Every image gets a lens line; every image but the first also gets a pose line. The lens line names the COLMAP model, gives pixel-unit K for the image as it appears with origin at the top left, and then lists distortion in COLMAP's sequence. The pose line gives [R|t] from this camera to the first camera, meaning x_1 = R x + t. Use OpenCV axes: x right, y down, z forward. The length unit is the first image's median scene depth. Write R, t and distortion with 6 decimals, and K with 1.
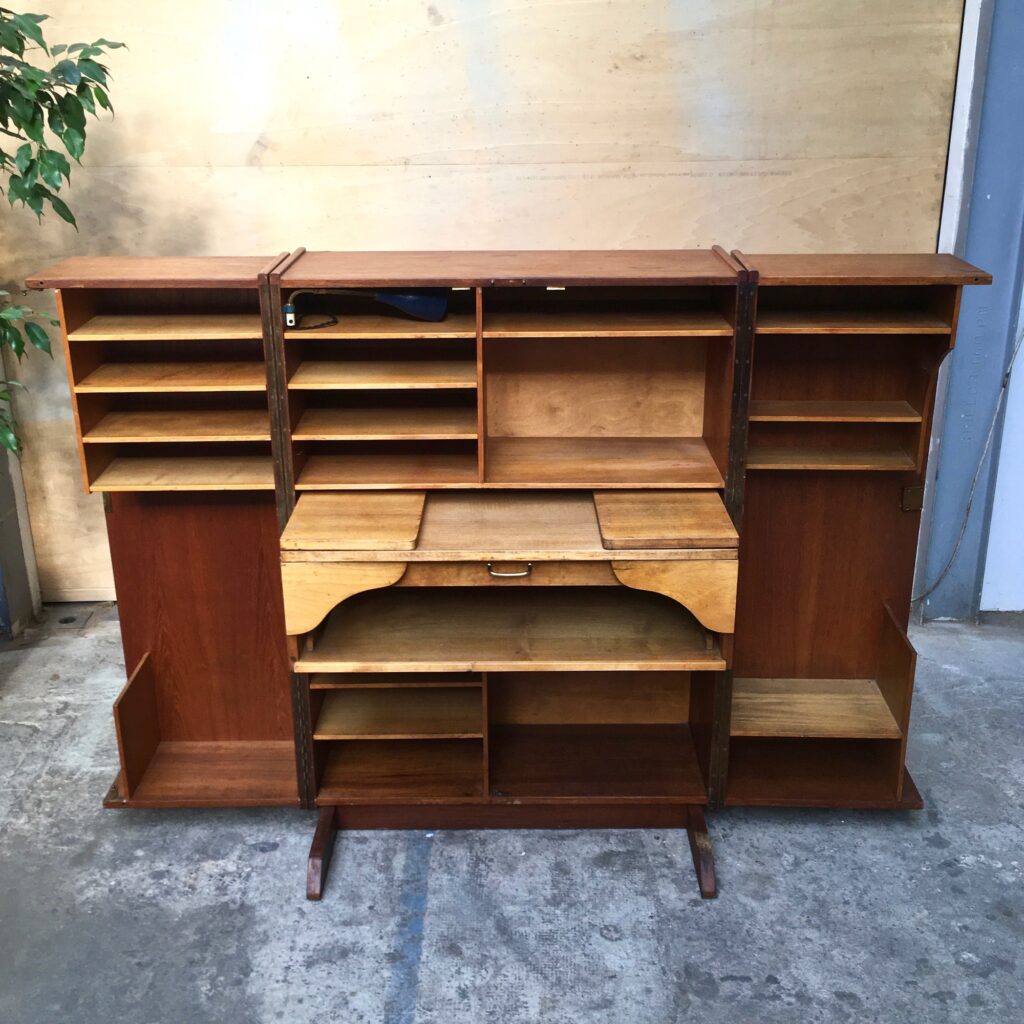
lens RADIAL K [[1209.5, 0, 514.7], [0, 1209.5, 503.0], [0, 0, 1]] dist [0.074455, -0.094817]
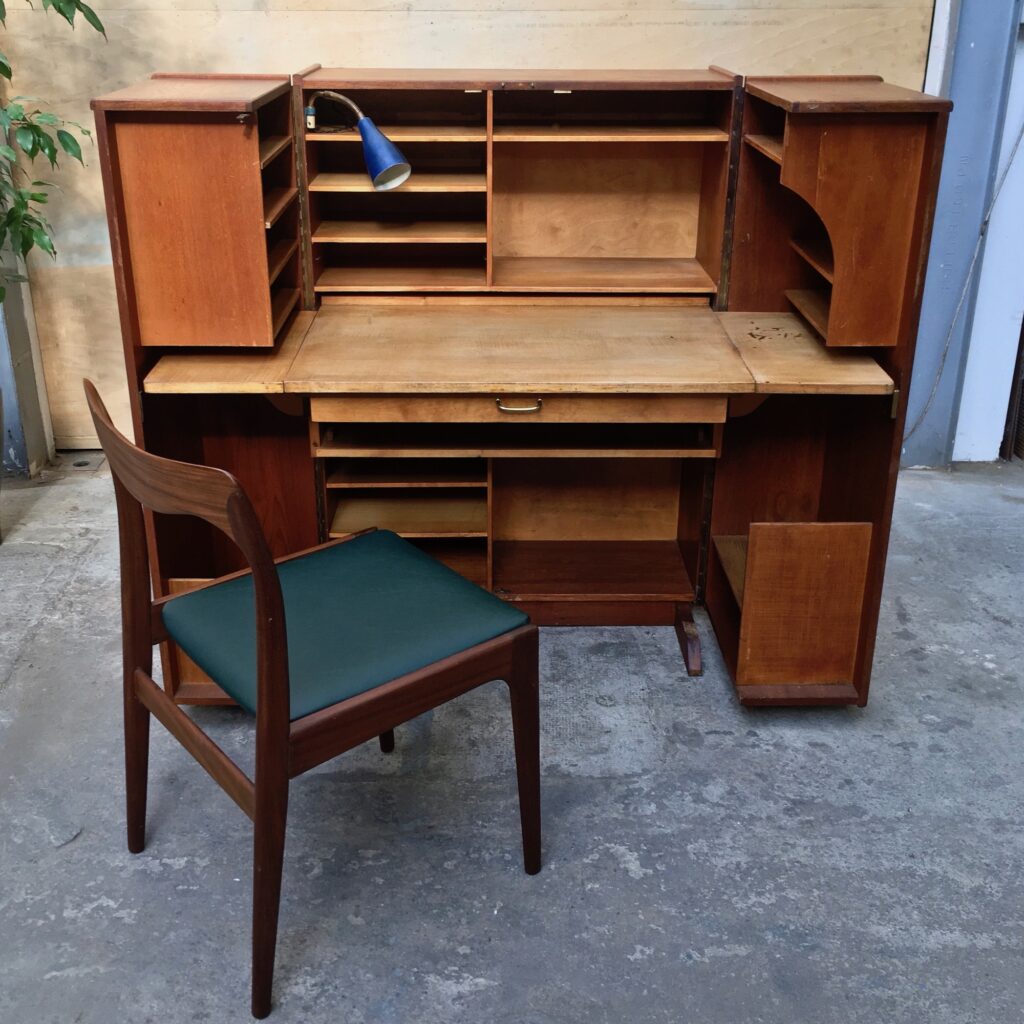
lens RADIAL K [[1228.0, 0, 501.3], [0, 1228.0, 525.2], [0, 0, 1]] dist [0.045029, -0.001200]
pose [[0.999935, 0.005534, 0.009930, -0.026229], [-0.006087, 0.998377, 0.056616, 0.129546], [-0.009601, -0.056672, 0.998347, -0.091172]]
